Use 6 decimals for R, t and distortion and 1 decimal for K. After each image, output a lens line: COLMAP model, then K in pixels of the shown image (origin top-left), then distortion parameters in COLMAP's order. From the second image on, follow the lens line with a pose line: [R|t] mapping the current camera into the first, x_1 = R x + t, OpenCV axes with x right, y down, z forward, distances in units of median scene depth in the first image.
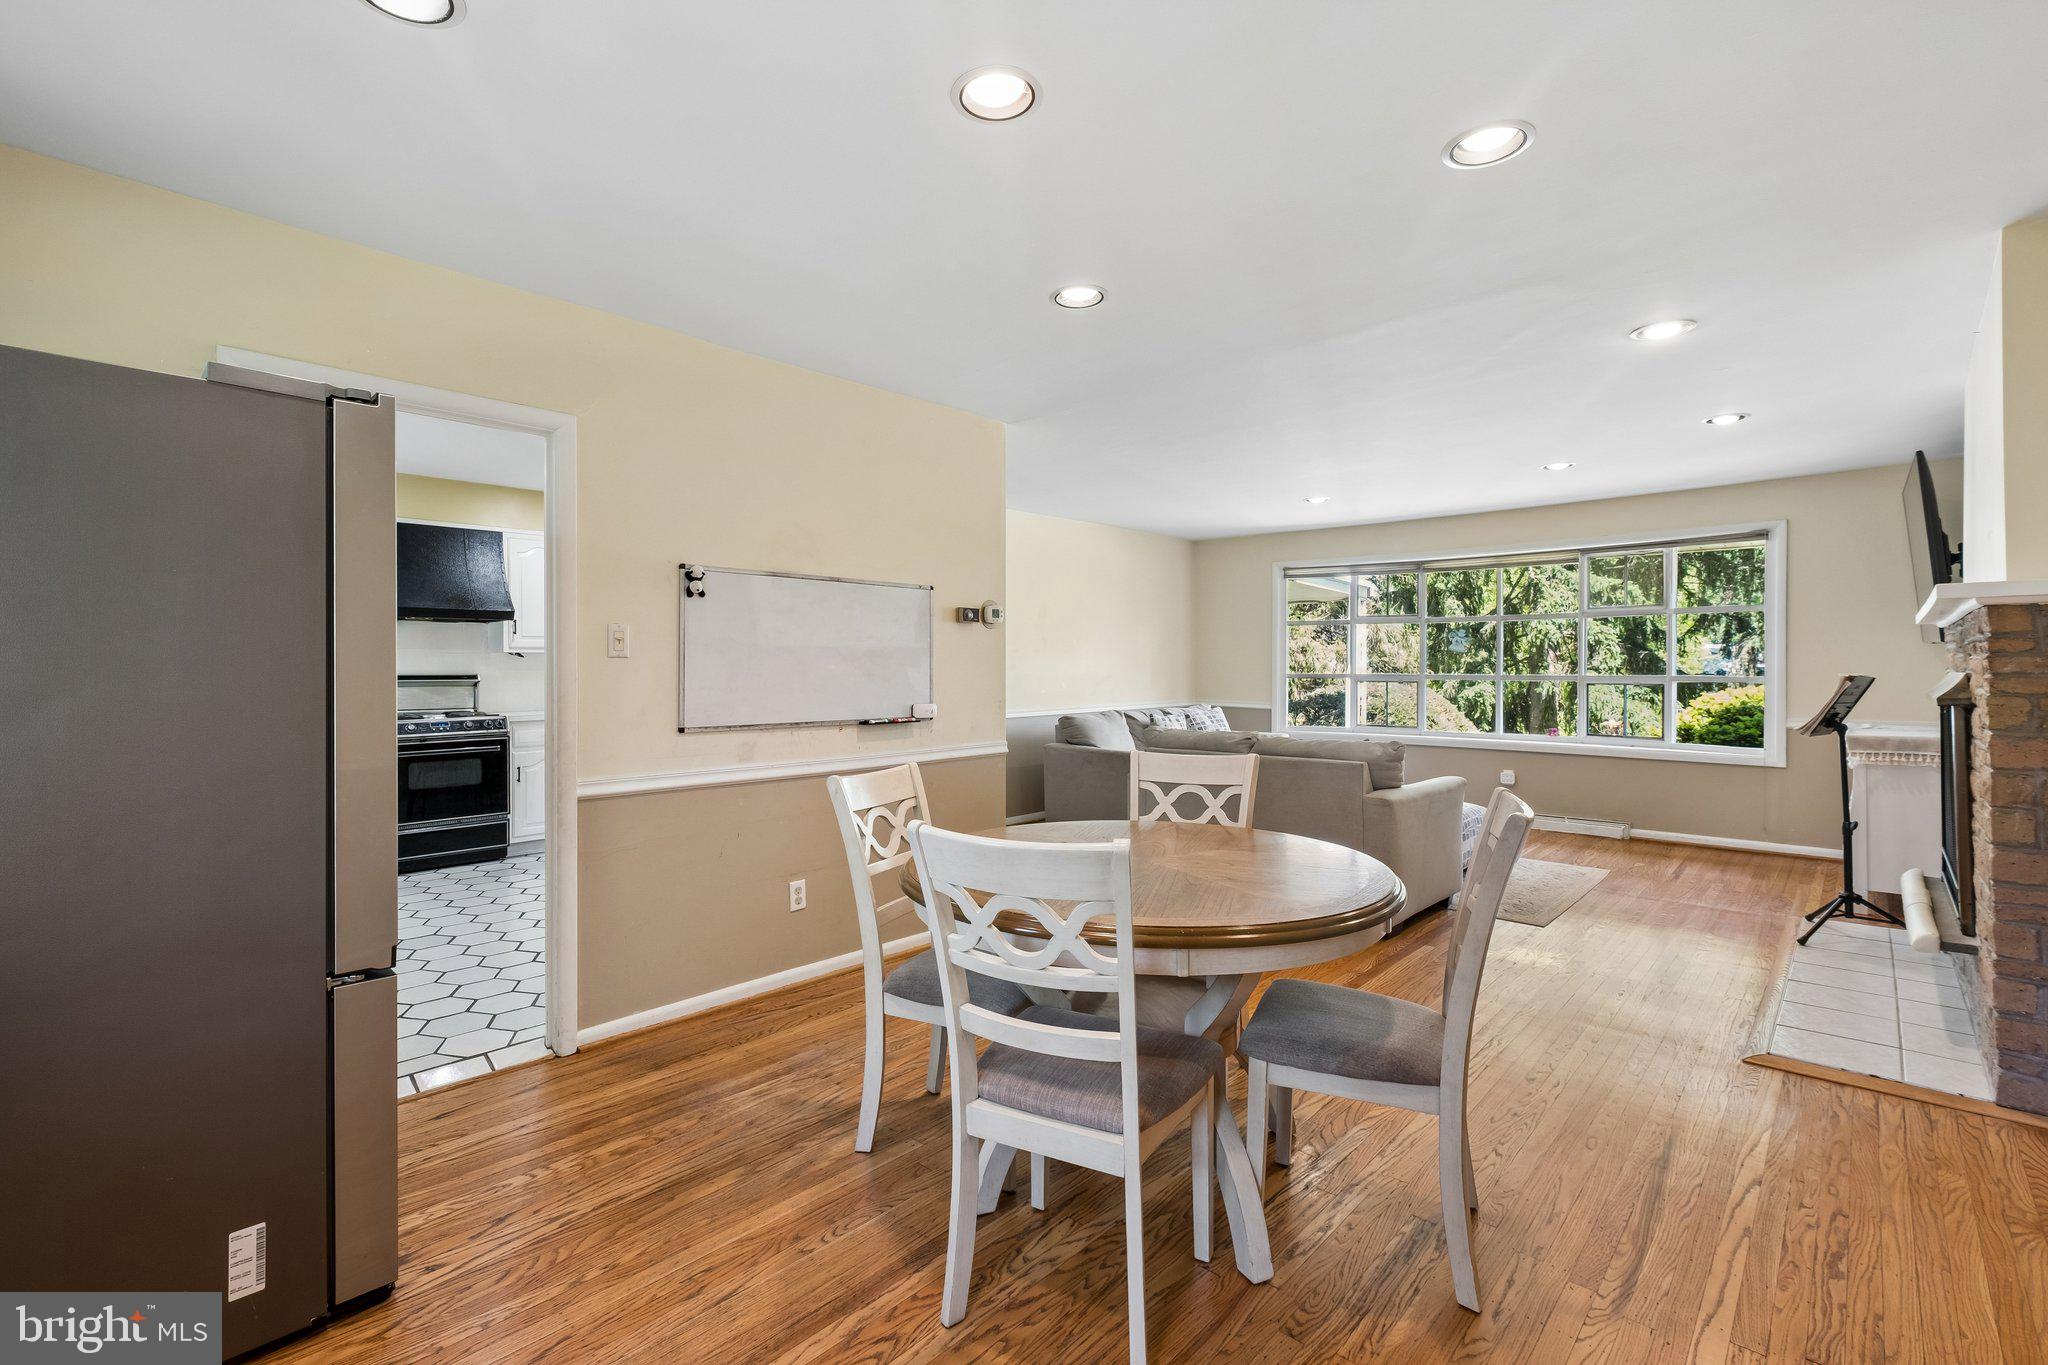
lens RADIAL K [[905.0, 0, 1018.3], [0, 905.0, 675.9], [0, 0, 1]] dist [-0.001711, 0.000322]
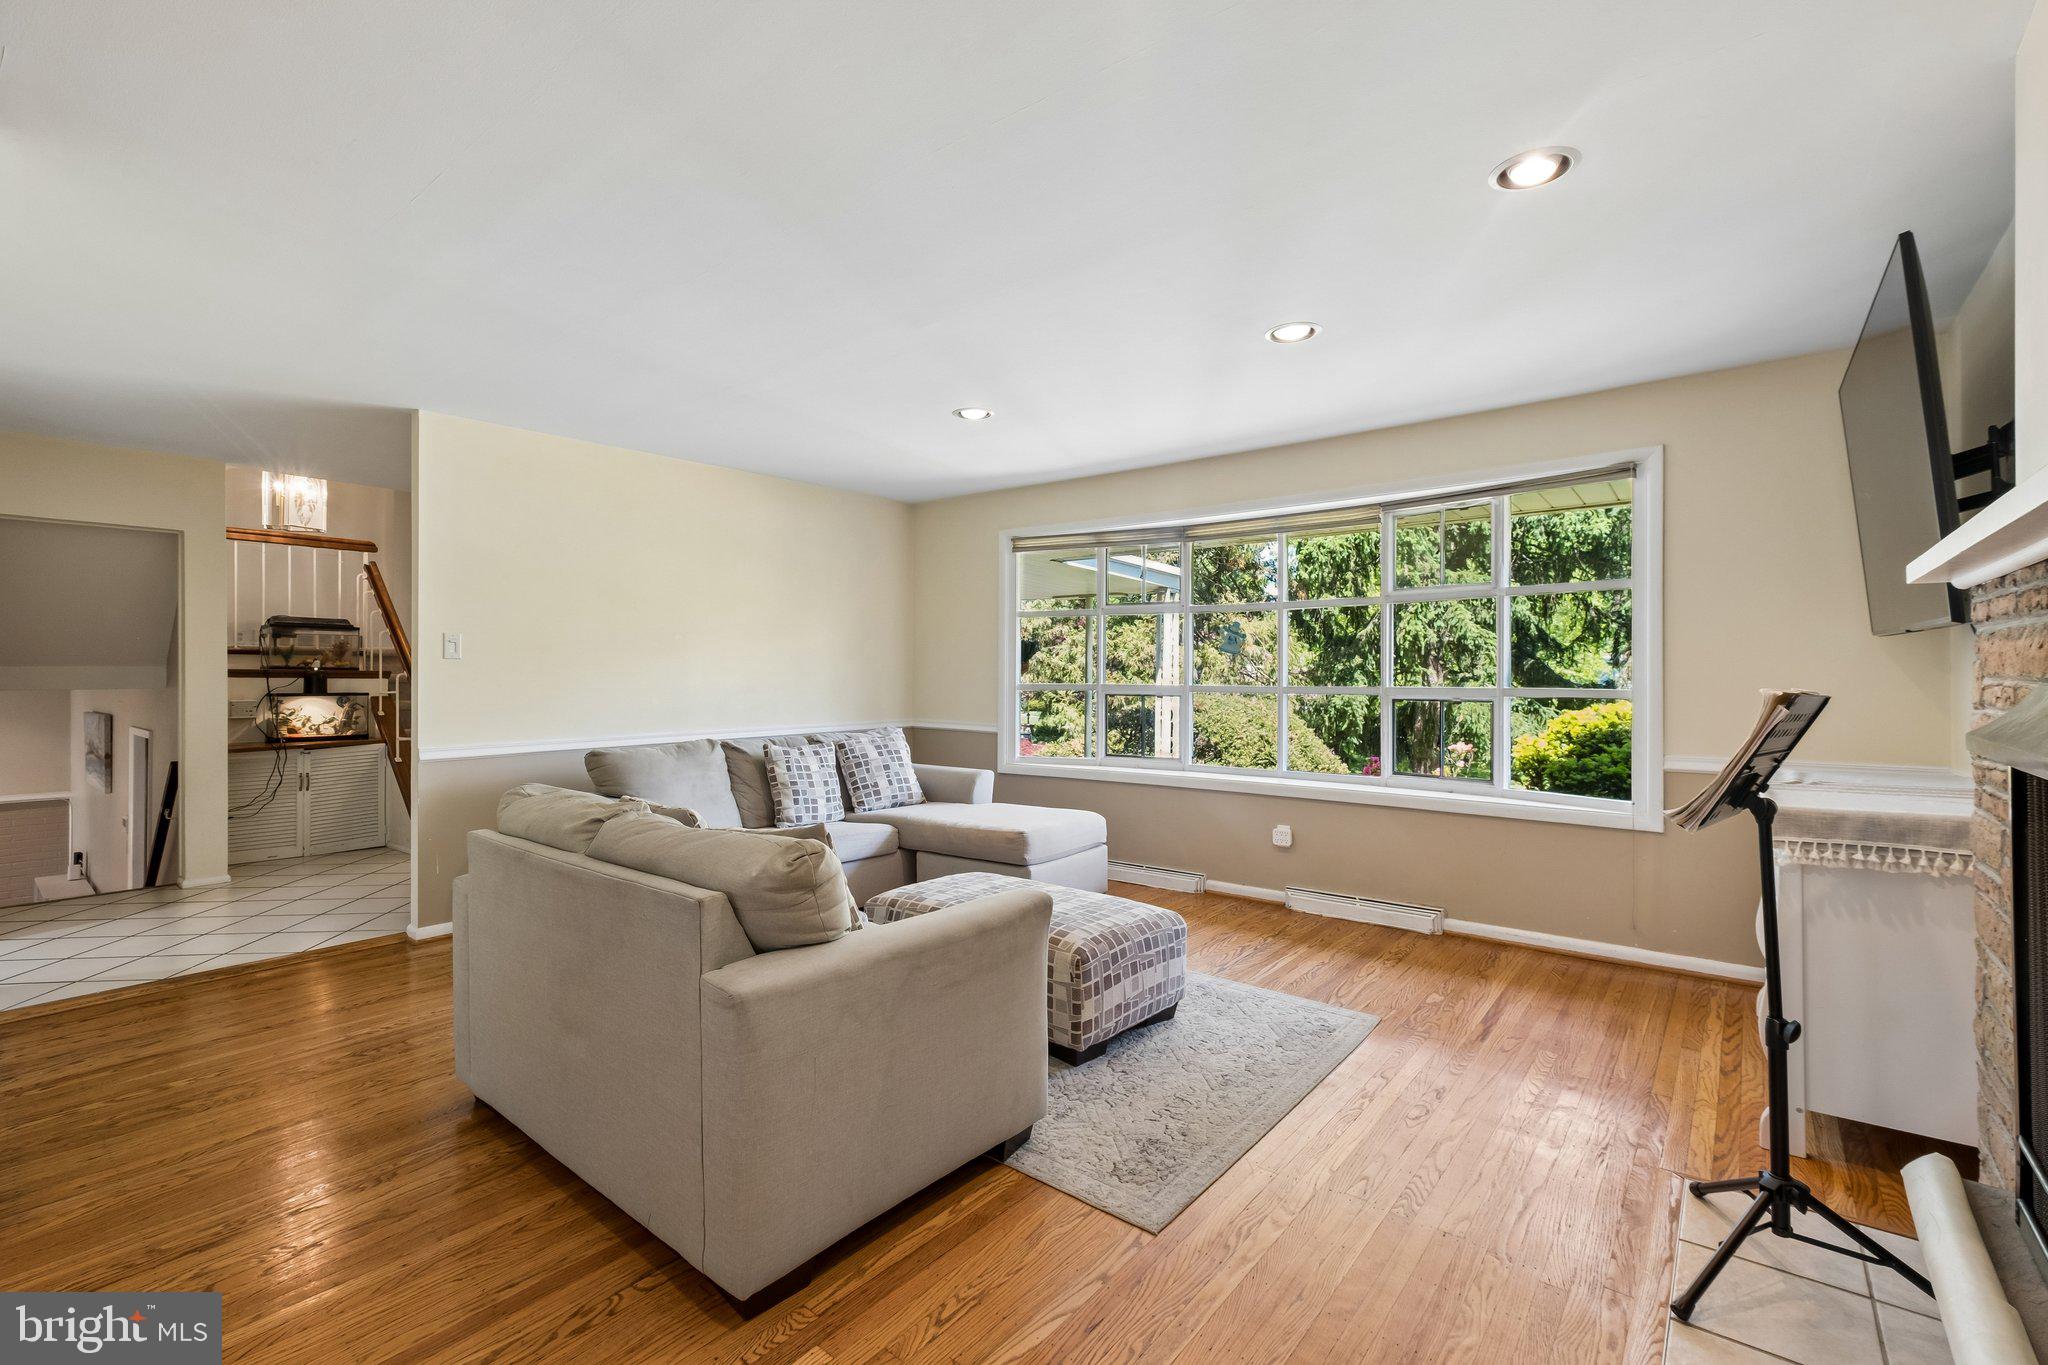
lens RADIAL K [[905.0, 0, 1019.4], [0, 905.0, 678.3], [0, 0, 1]] dist [-0.001711, 0.000322]
pose [[0.997225, 0.001612, 0.074427, 0.318191], [-0.001061, 0.999972, -0.007438, -0.002079], [-0.074437, 0.007339, 0.997199, 0.362440]]
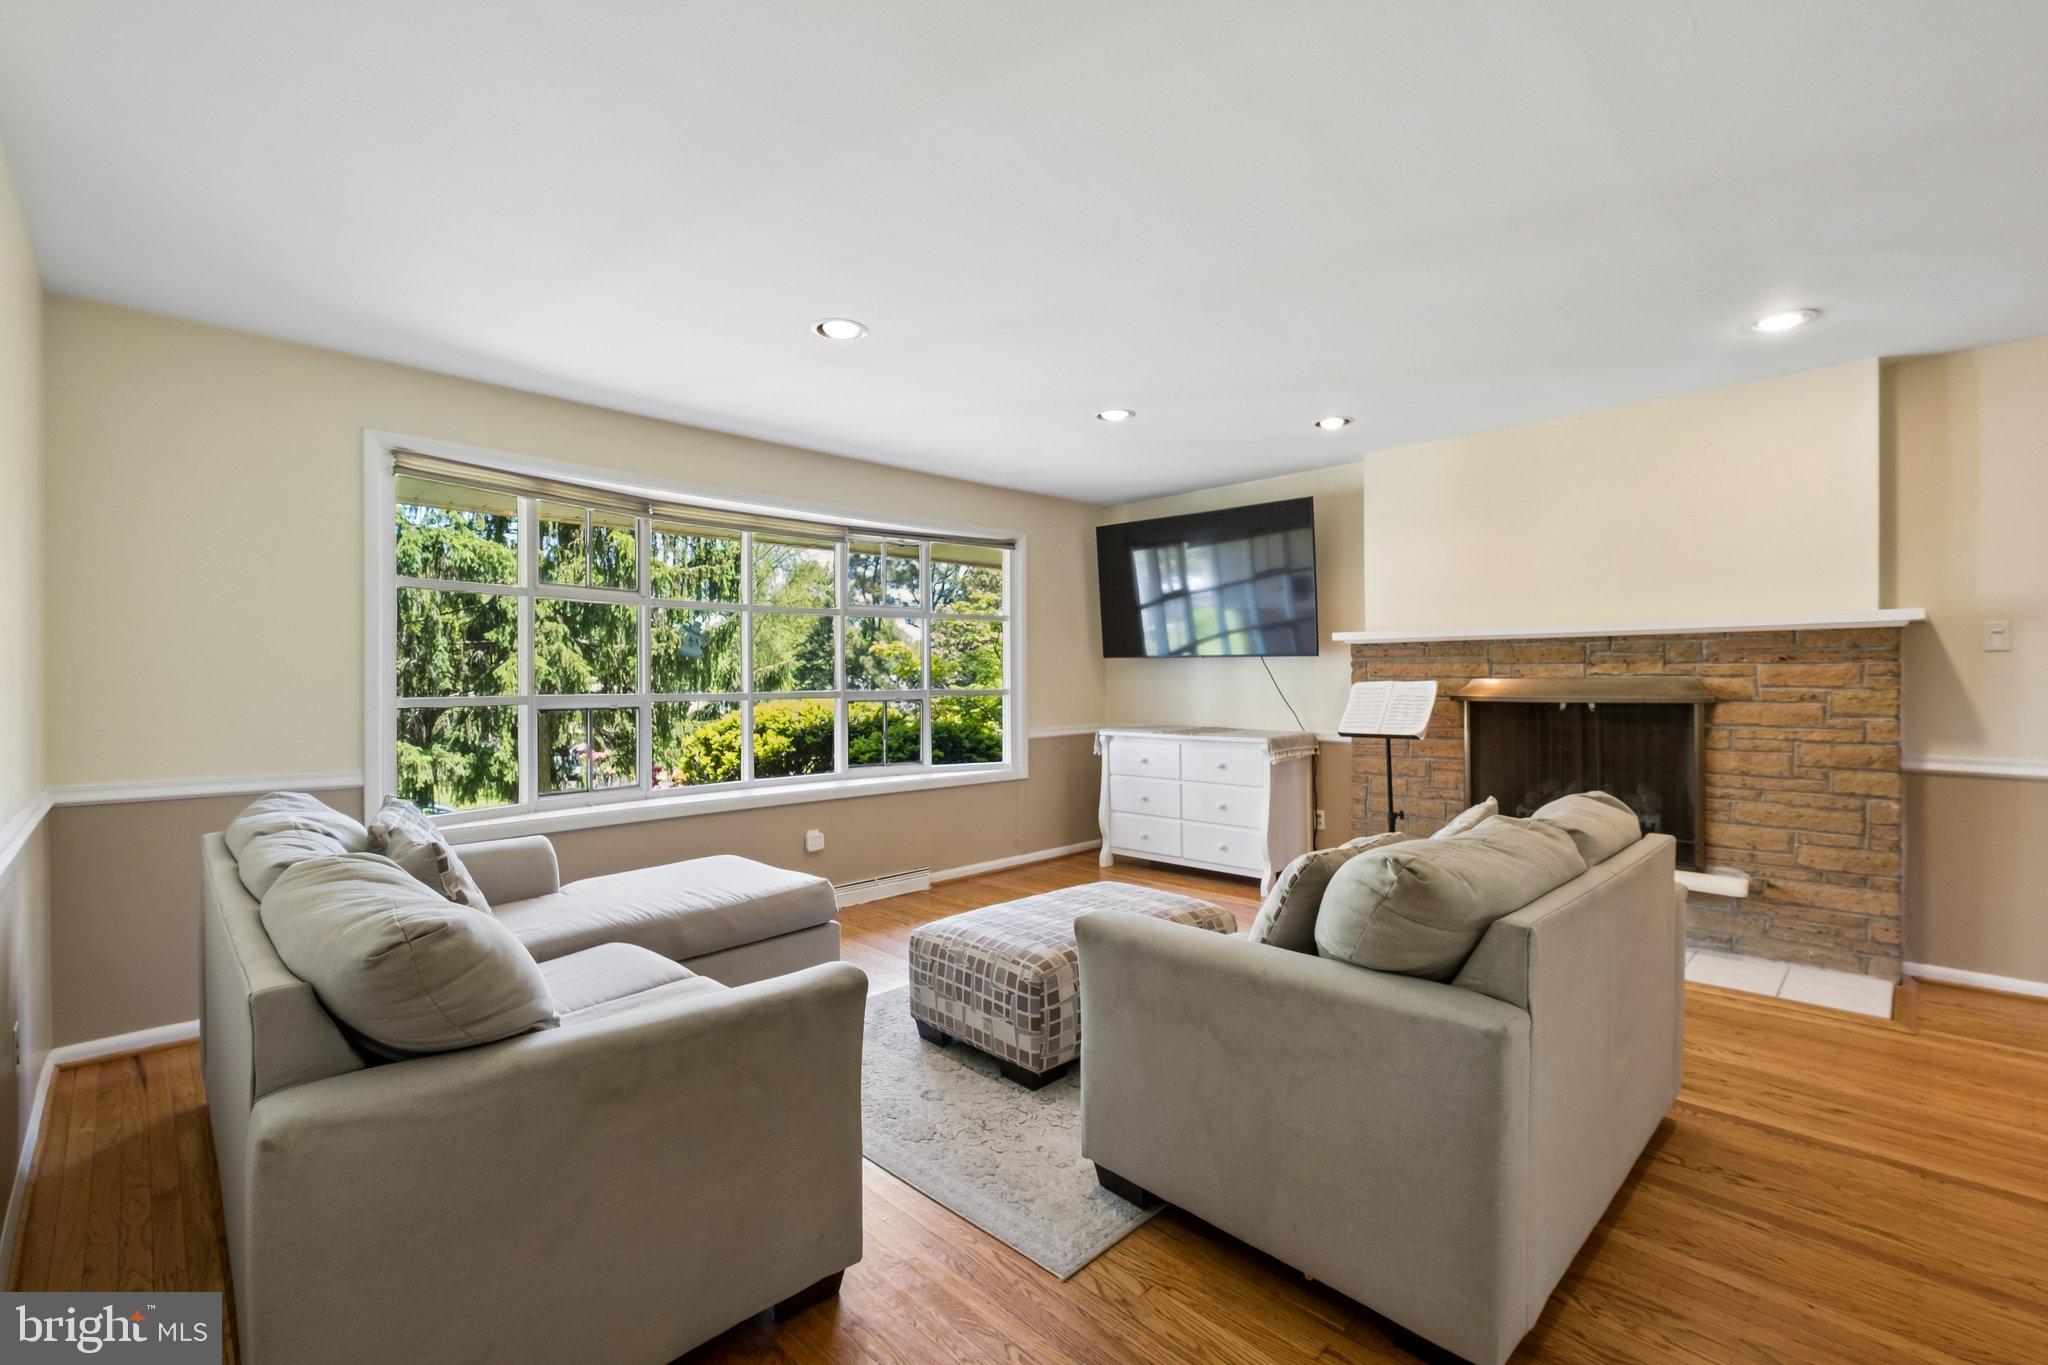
lens RADIAL K [[905.0, 0, 996.8], [0, 905.0, 687.5], [0, 0, 1]] dist [-0.001711, 0.000322]
pose [[0.050993, -0.011415, 0.998634, -0.142916], [0.018734, 0.999770, 0.010471, -0.008798], [-0.998523, 0.018174, 0.051195, 0.898795]]
